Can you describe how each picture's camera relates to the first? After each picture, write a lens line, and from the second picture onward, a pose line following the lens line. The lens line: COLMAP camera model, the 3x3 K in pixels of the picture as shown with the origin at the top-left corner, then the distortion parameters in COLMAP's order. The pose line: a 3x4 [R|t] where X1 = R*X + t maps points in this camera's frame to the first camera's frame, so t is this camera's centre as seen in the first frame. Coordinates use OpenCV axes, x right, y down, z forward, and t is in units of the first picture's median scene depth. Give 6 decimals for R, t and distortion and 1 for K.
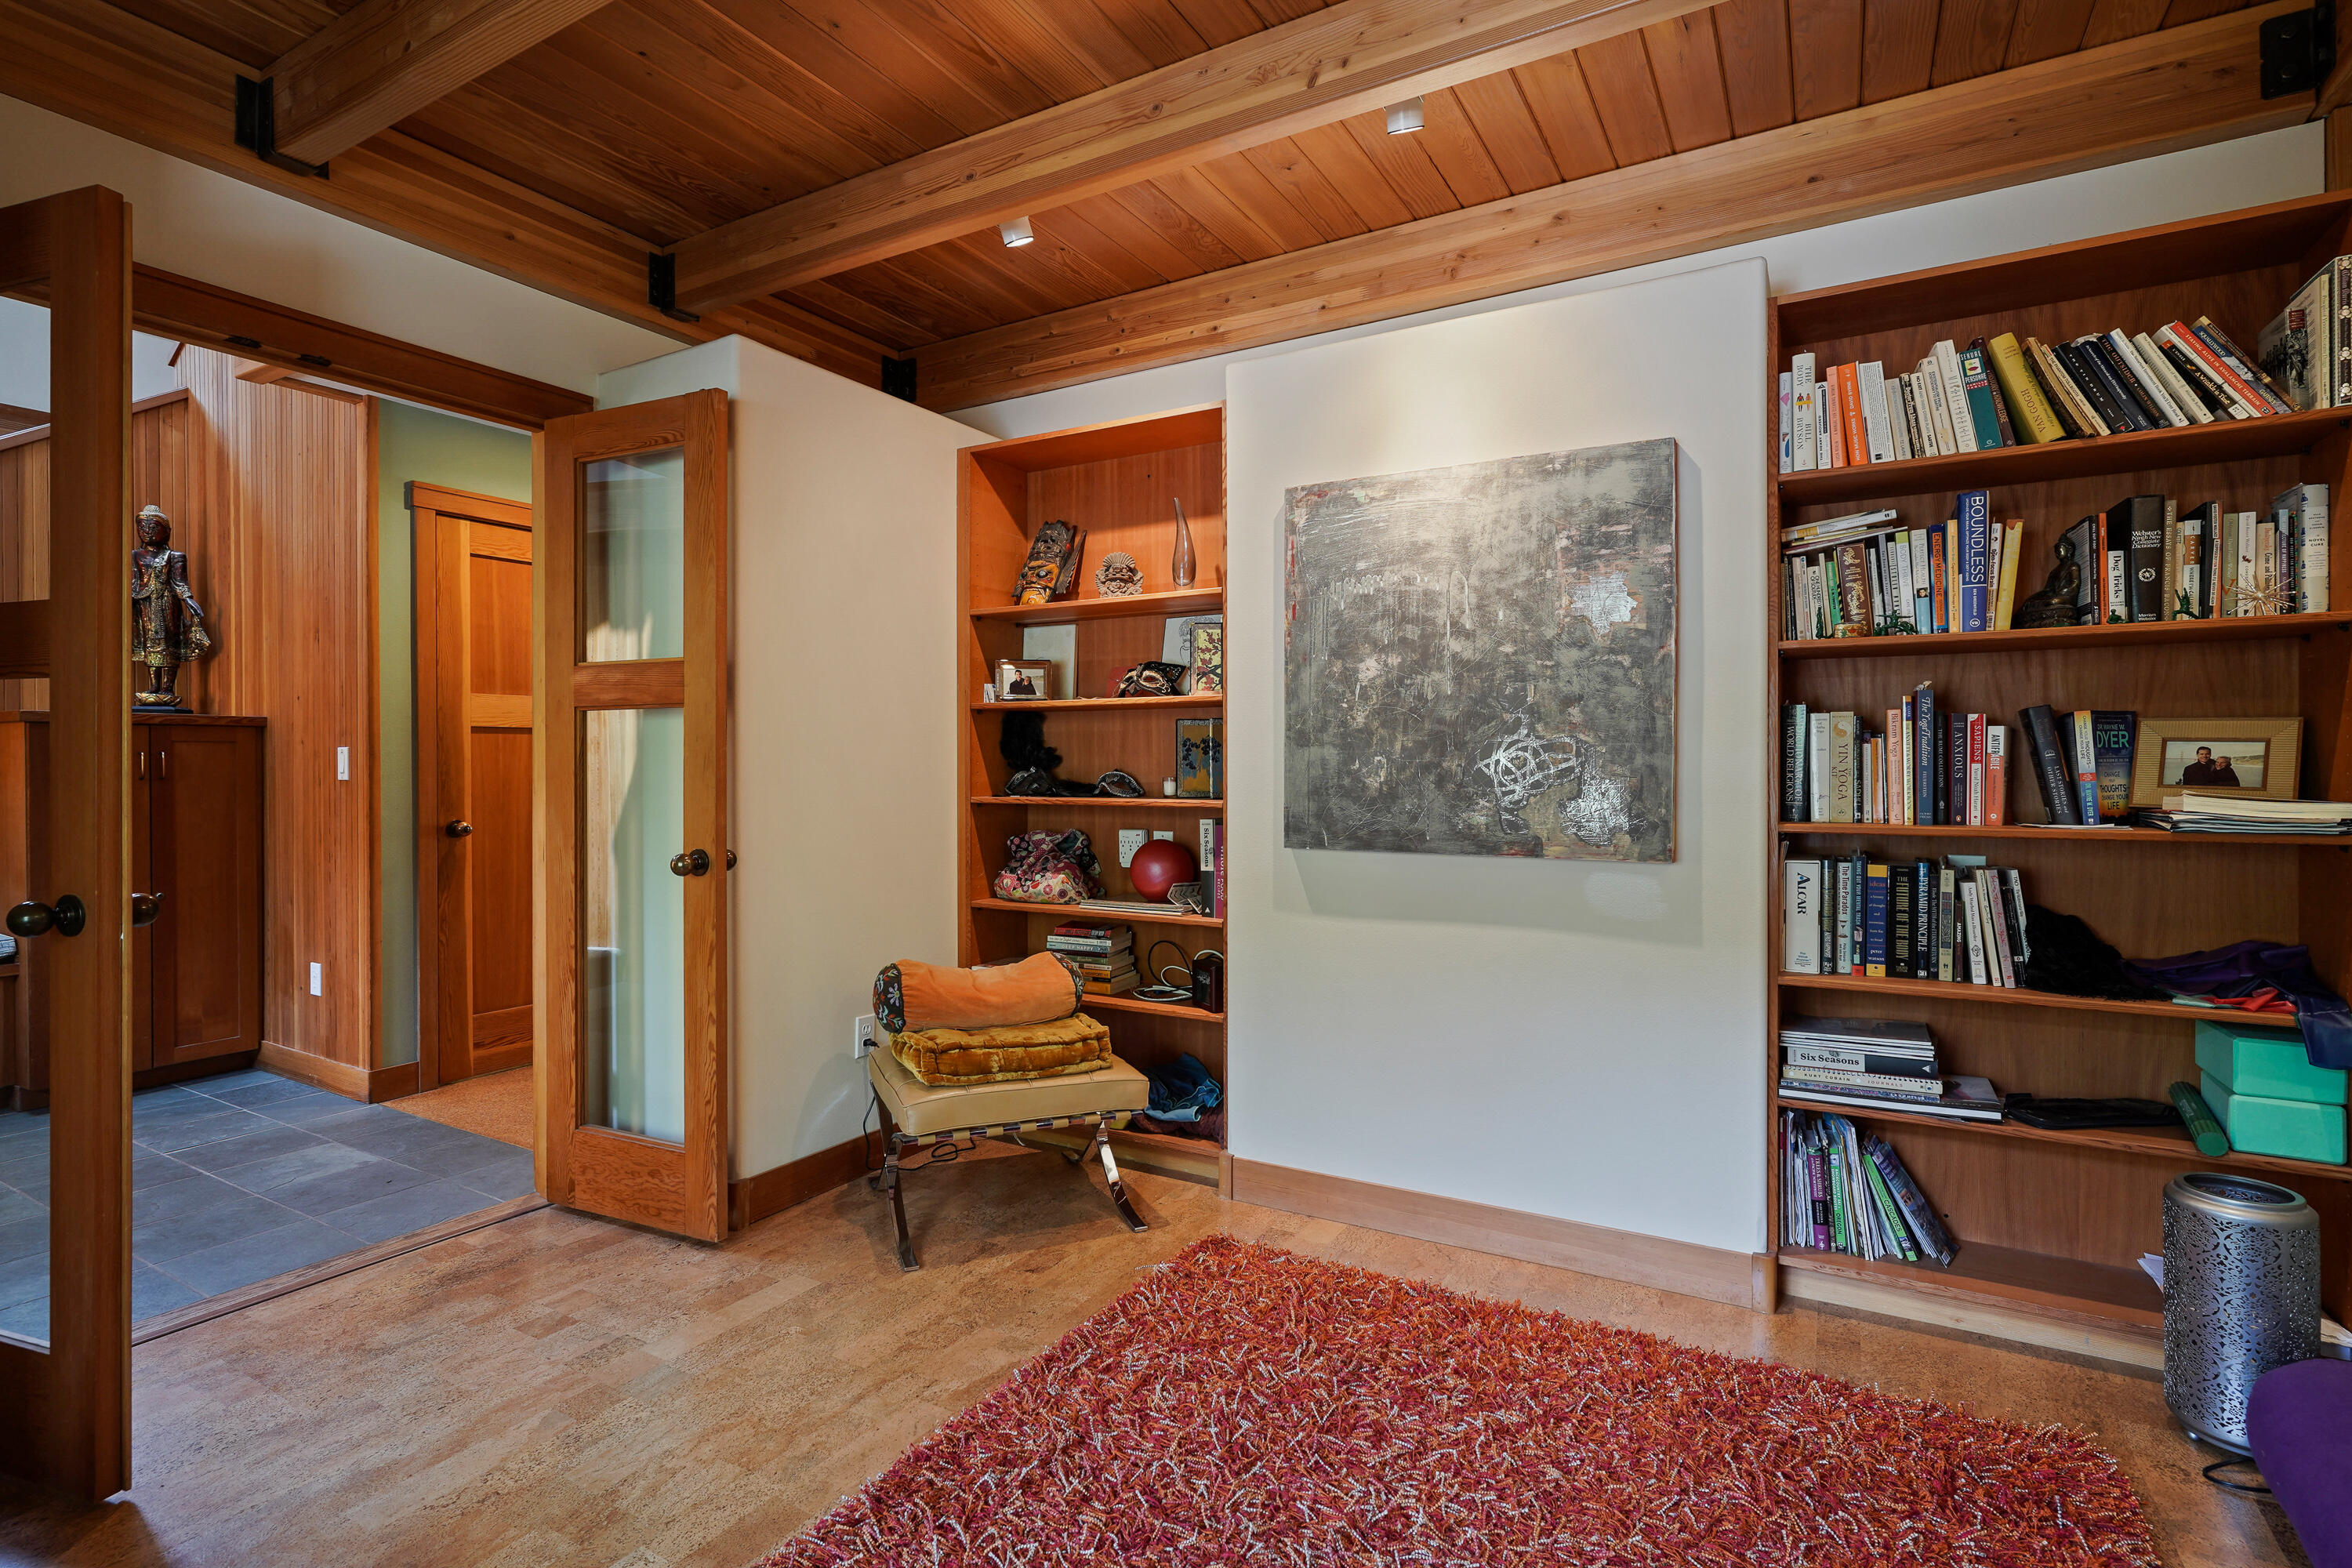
lens RADIAL K [[1140.0, 0, 1174.0], [0, 1140.0, 759.3], [0, 0, 1]] dist [-0.003947, -0.000268]
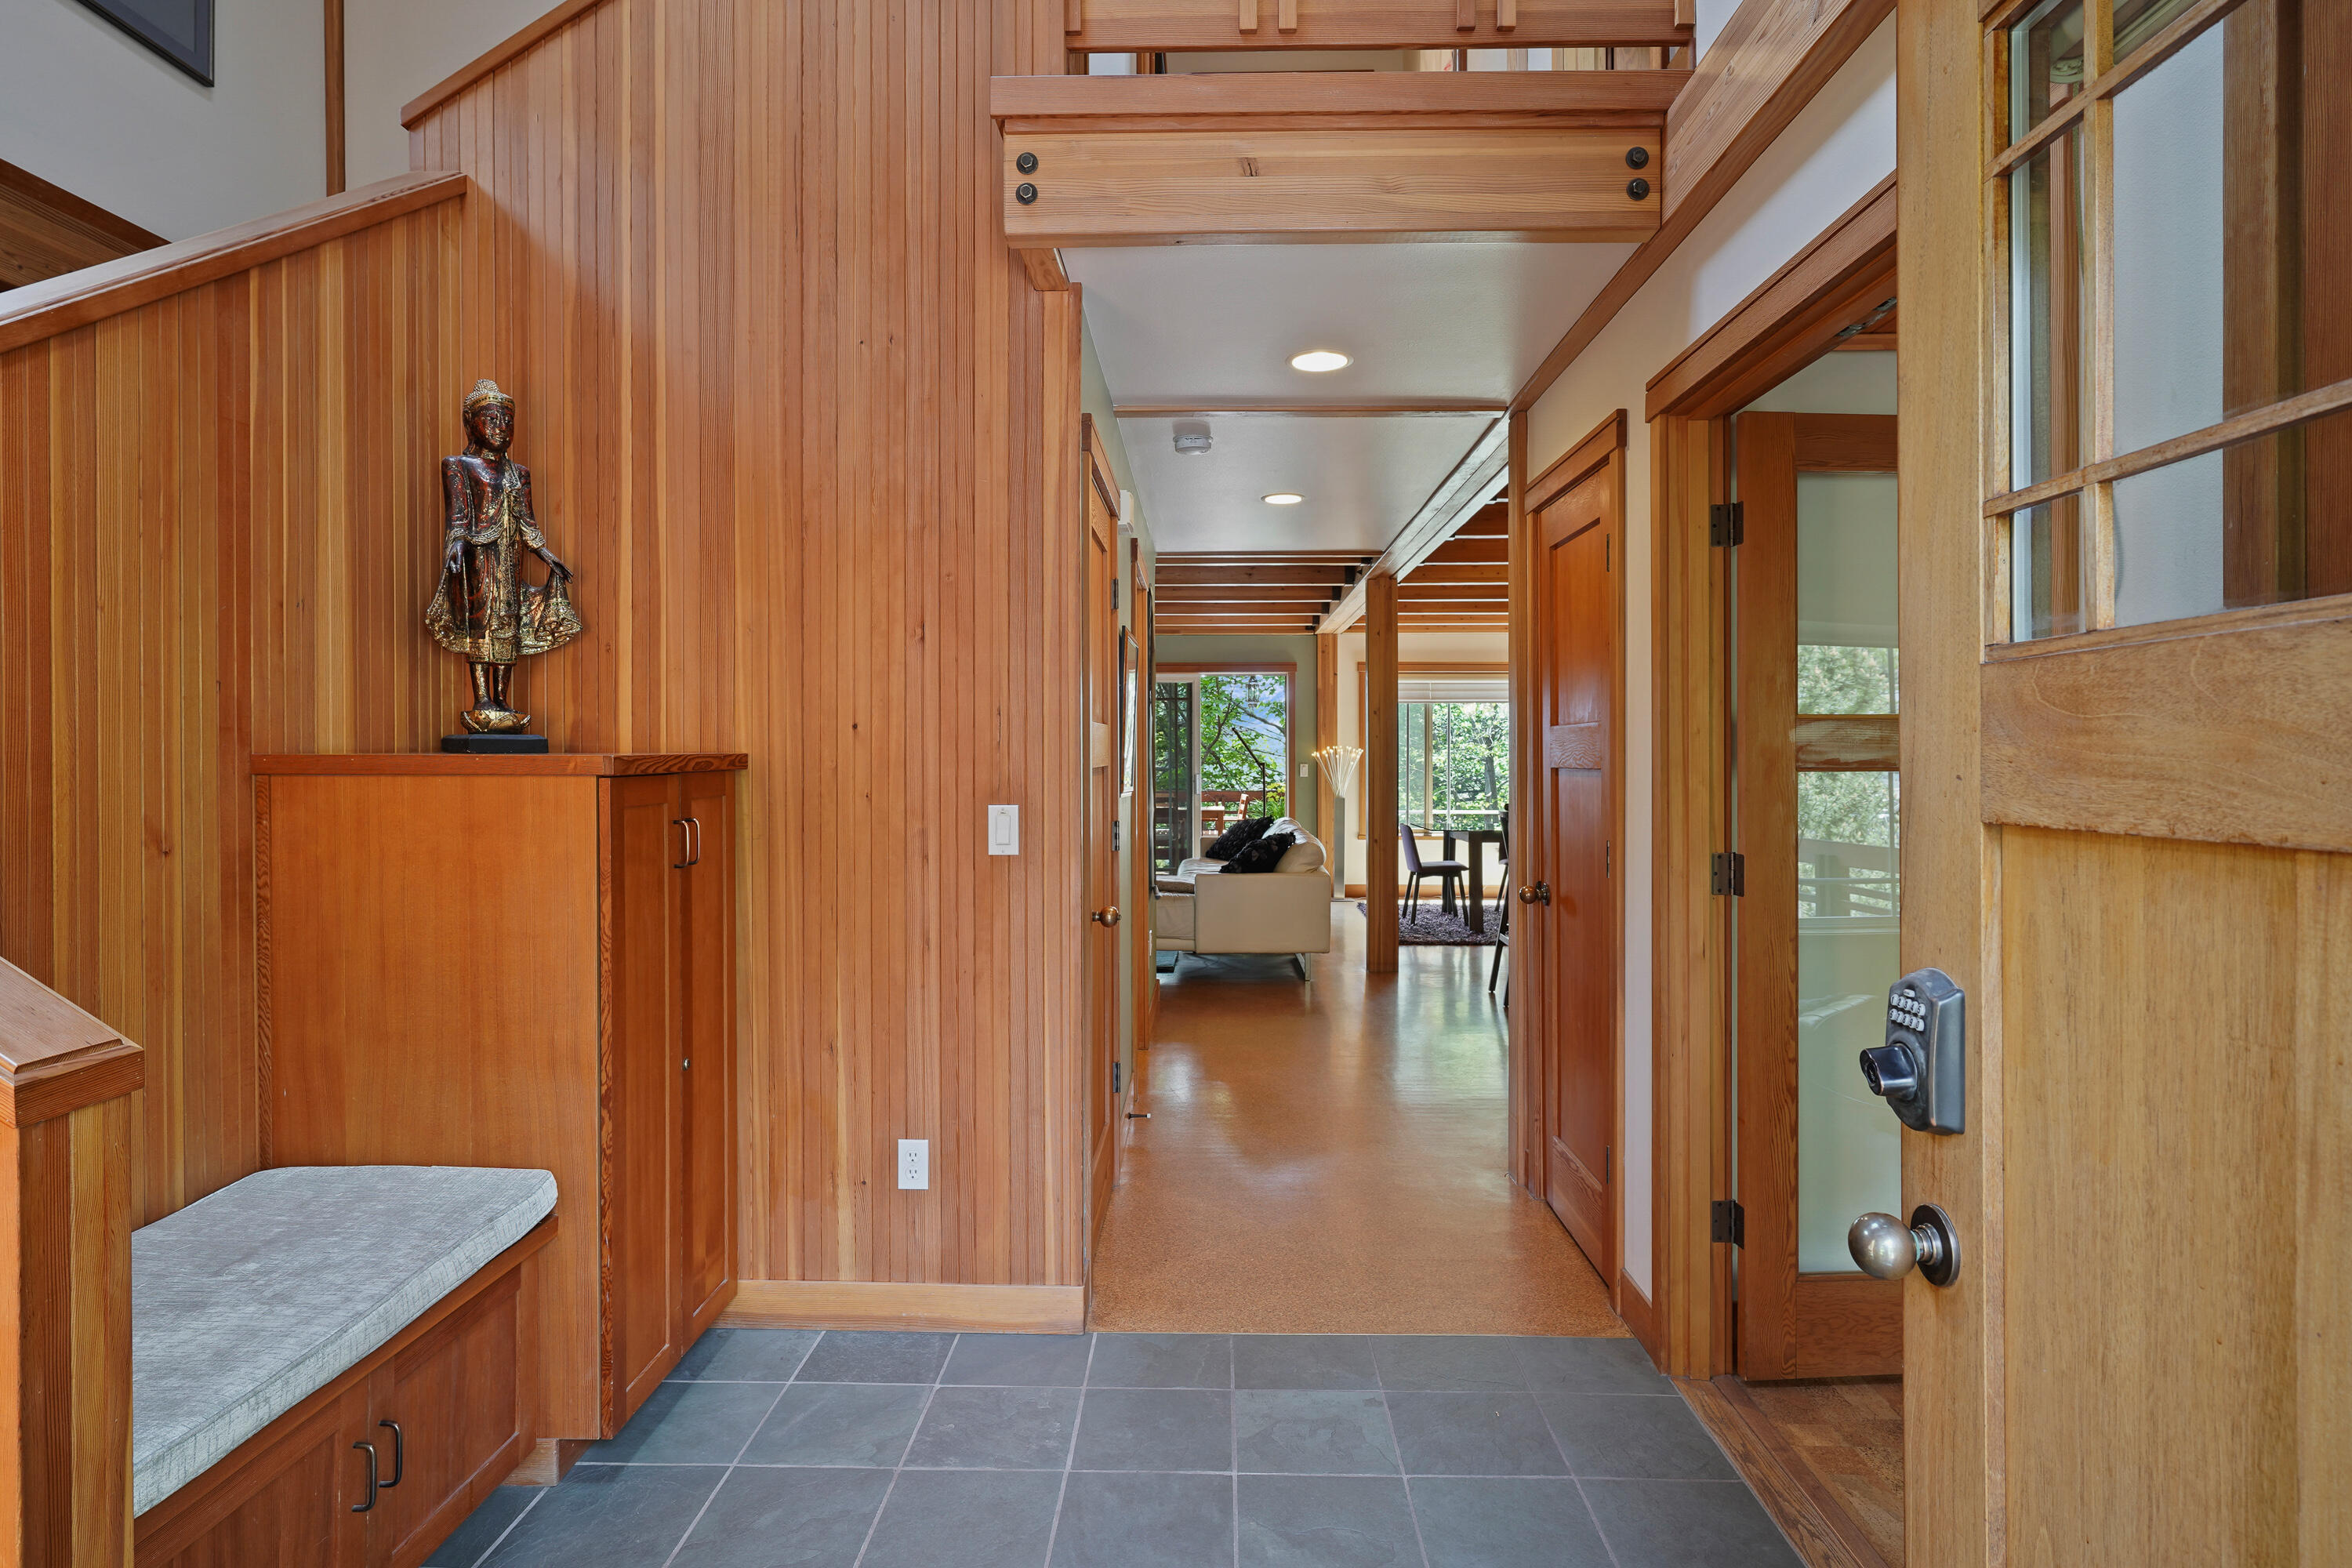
lens RADIAL K [[1250.6, 0, 1177.2], [0, 1250.6, 775.7], [0, 0, 1]] dist [-0.017662, 0.012343]
pose [[0.877344, -0.001728, 0.479859, -1.133464], [-0.001448, 0.999979, 0.006248, -0.038004], [-0.479860, -0.006176, 0.877324, 0.361542]]
